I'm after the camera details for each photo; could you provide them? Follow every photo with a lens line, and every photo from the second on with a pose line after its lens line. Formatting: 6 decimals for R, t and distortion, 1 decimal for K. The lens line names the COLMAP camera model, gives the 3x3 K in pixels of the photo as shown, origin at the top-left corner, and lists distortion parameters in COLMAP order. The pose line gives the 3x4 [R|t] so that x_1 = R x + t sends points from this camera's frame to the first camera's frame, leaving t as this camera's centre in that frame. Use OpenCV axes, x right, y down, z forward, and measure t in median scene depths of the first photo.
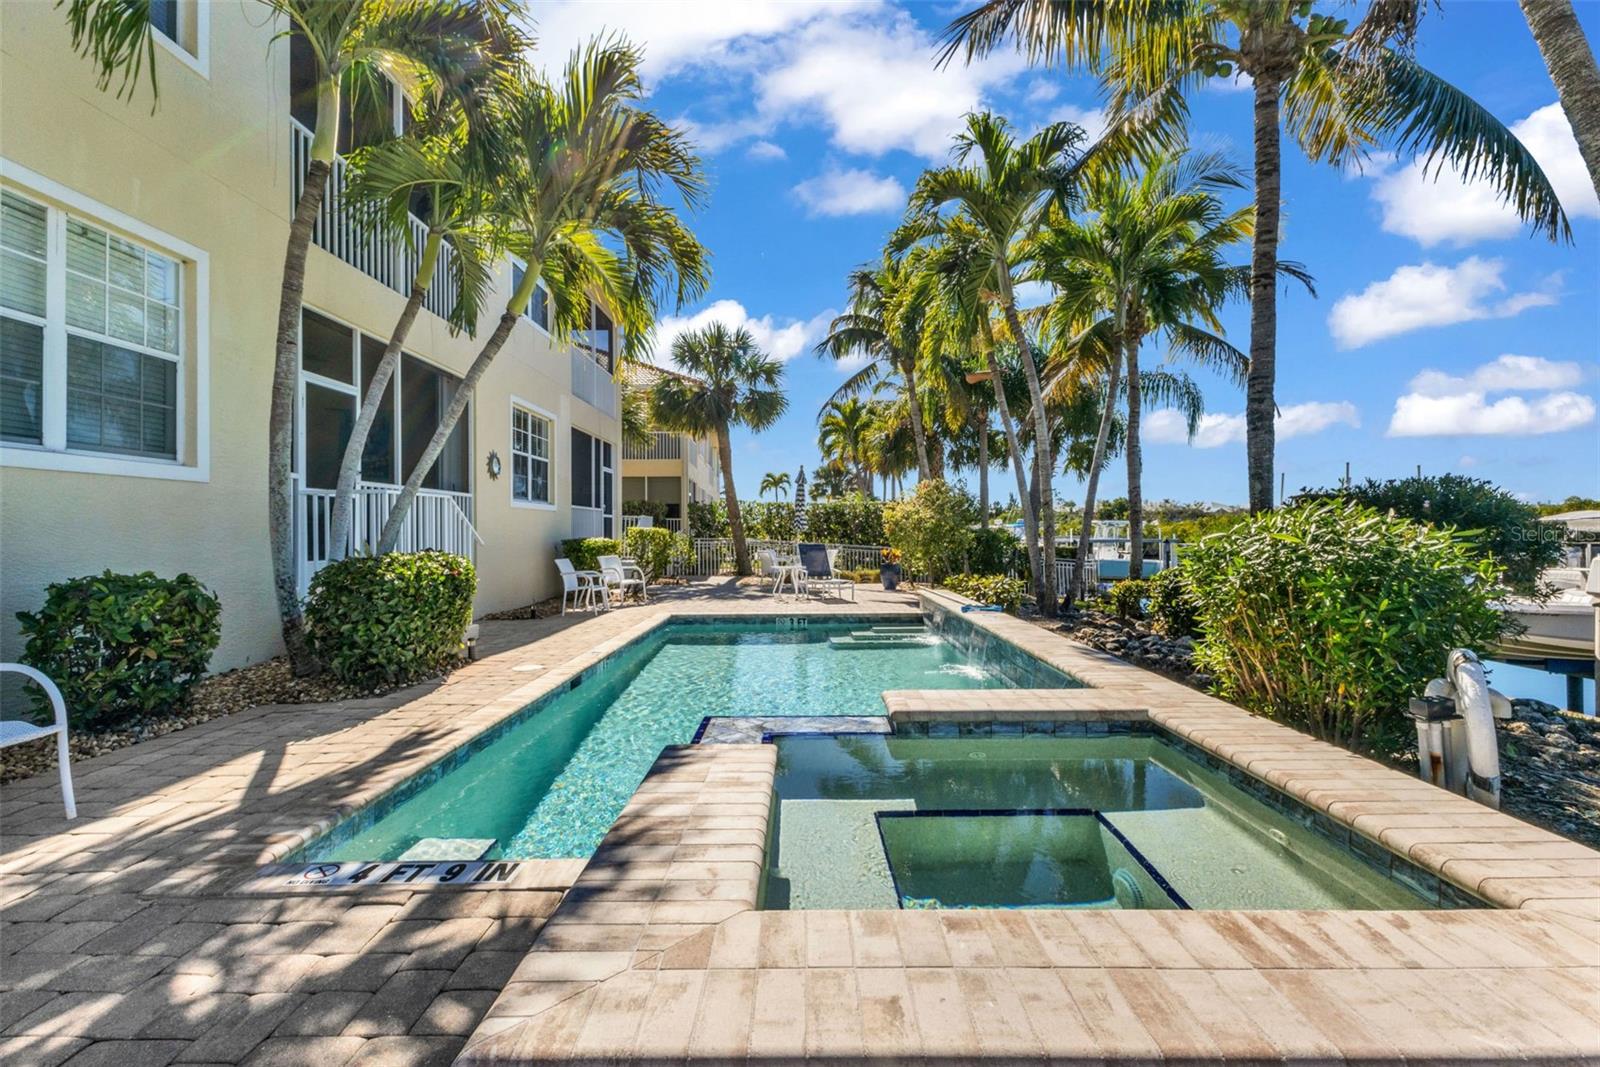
lens RADIAL K [[708.0, 0, 813.9], [0, 708.0, 544.1], [0, 0, 1]] dist [0.010143, -0.000417]
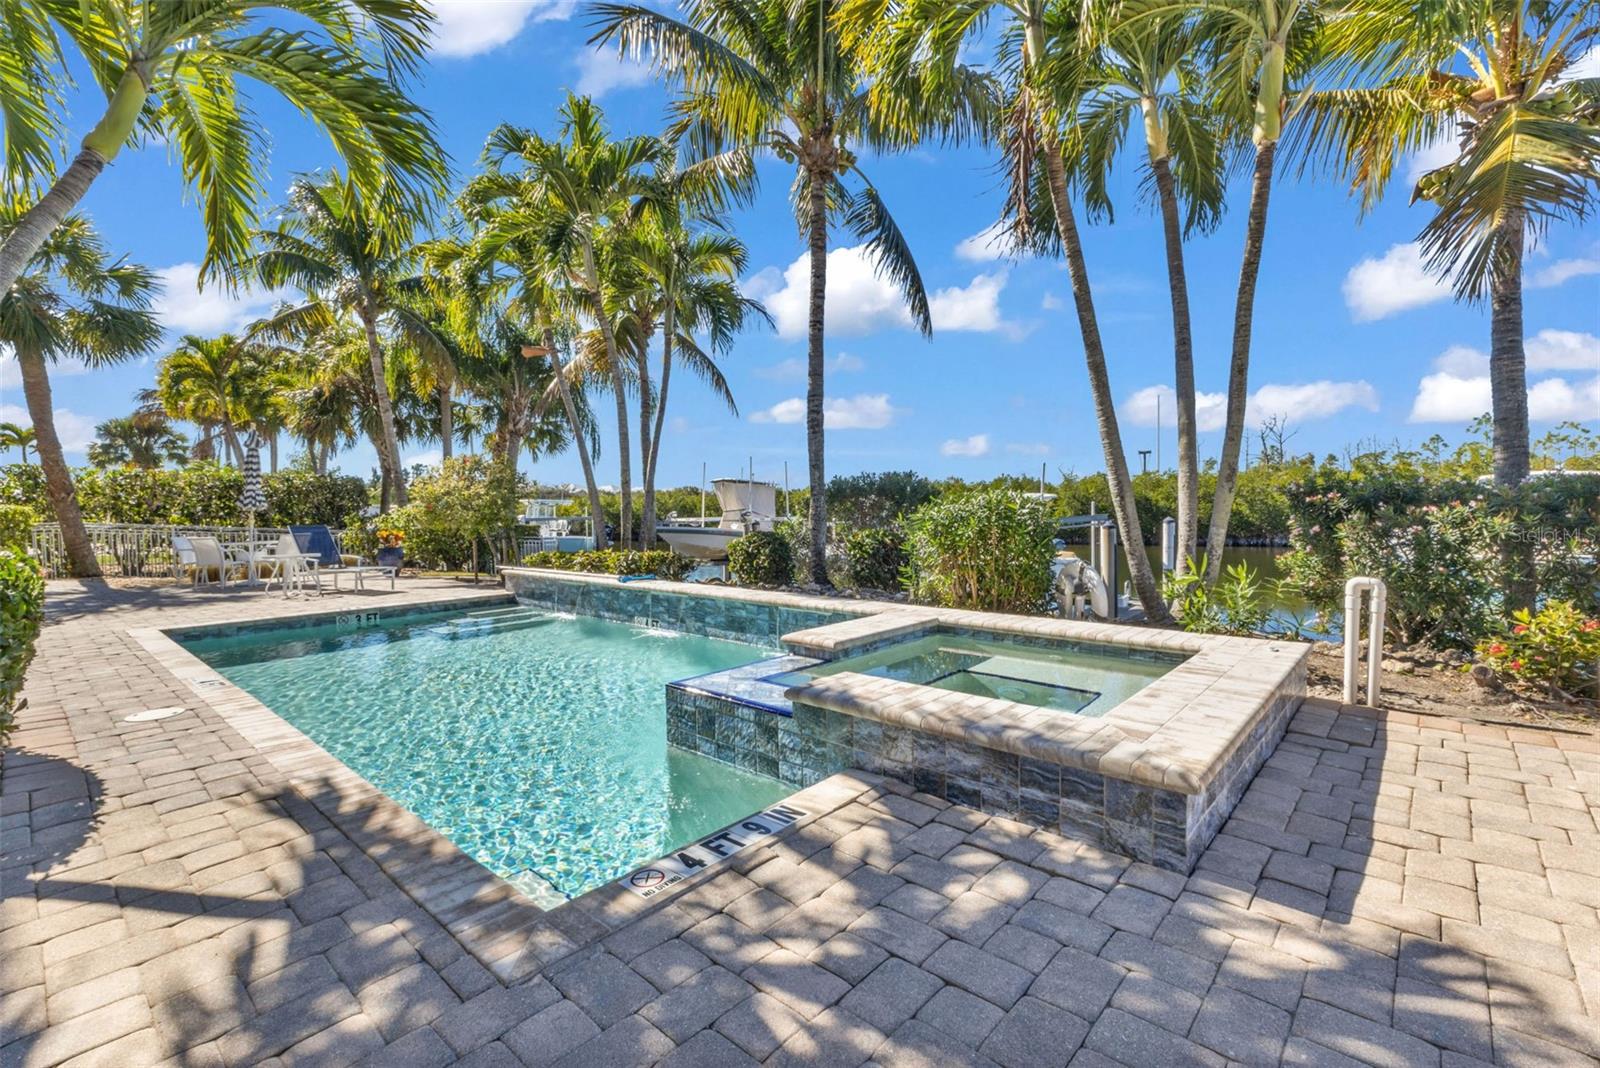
lens RADIAL K [[708.0, 0, 813.9], [0, 708.0, 544.6], [0, 0, 1]] dist [0.010143, -0.000417]
pose [[0.659217, -0.043353, 0.750702, -0.986409], [0.021160, 0.999011, 0.039111, 0.008078], [-0.751655, -0.009898, 0.659482, 0.210364]]
